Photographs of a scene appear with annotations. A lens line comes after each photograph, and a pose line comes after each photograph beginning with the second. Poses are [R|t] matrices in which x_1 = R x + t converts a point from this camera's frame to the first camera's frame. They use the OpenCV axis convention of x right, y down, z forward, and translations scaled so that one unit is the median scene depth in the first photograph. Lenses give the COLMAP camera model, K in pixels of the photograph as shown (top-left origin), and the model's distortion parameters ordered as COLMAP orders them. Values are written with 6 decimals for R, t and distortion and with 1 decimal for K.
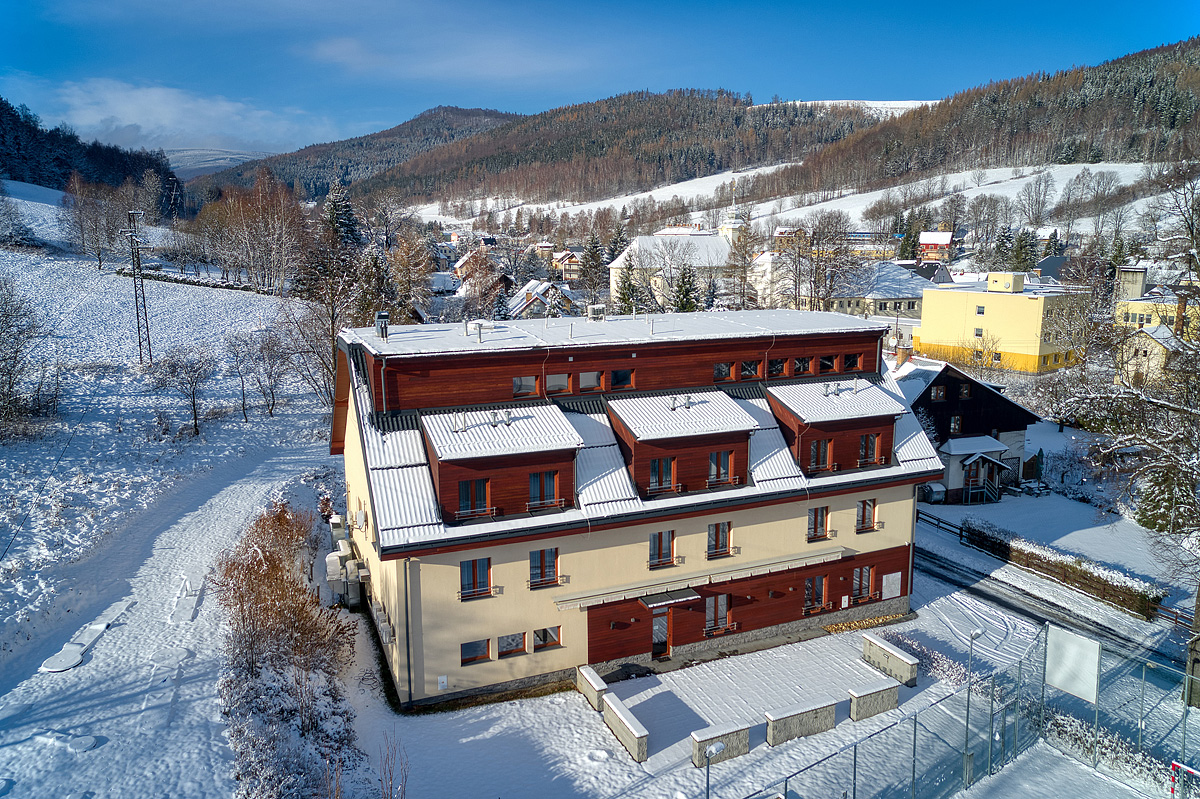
lens RADIAL K [[909.2, 0, 592.8], [0, 909.2, 371.6], [0, 0, 1]] dist [-0.015146, -0.025741]
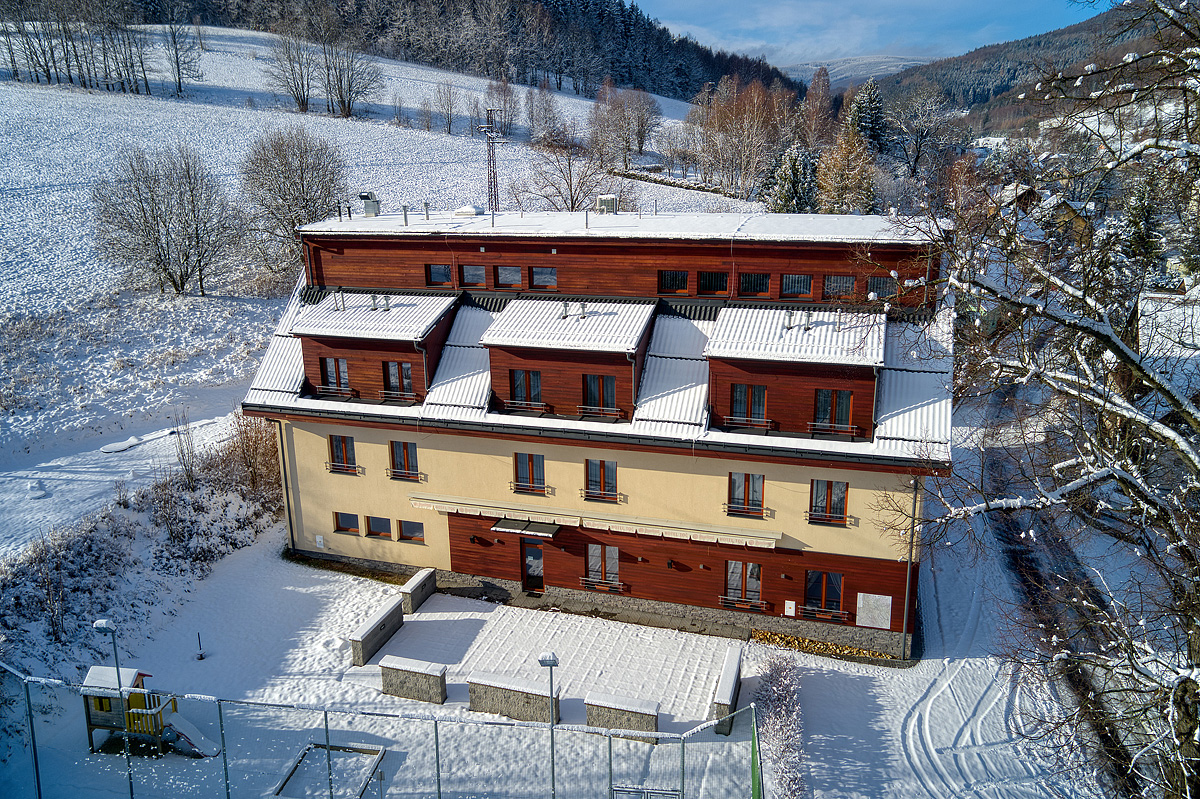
lens RADIAL K [[973.3, 0, 562.2], [0, 973.3, 350.5], [0, 0, 1]] dist [0.025942, 0.015651]
pose [[0.719753, 0.142135, -0.679525, 0.703079], [-0.073351, 0.988908, 0.129155, -0.045666], [0.690345, -0.043116, 0.722195, 0.329539]]
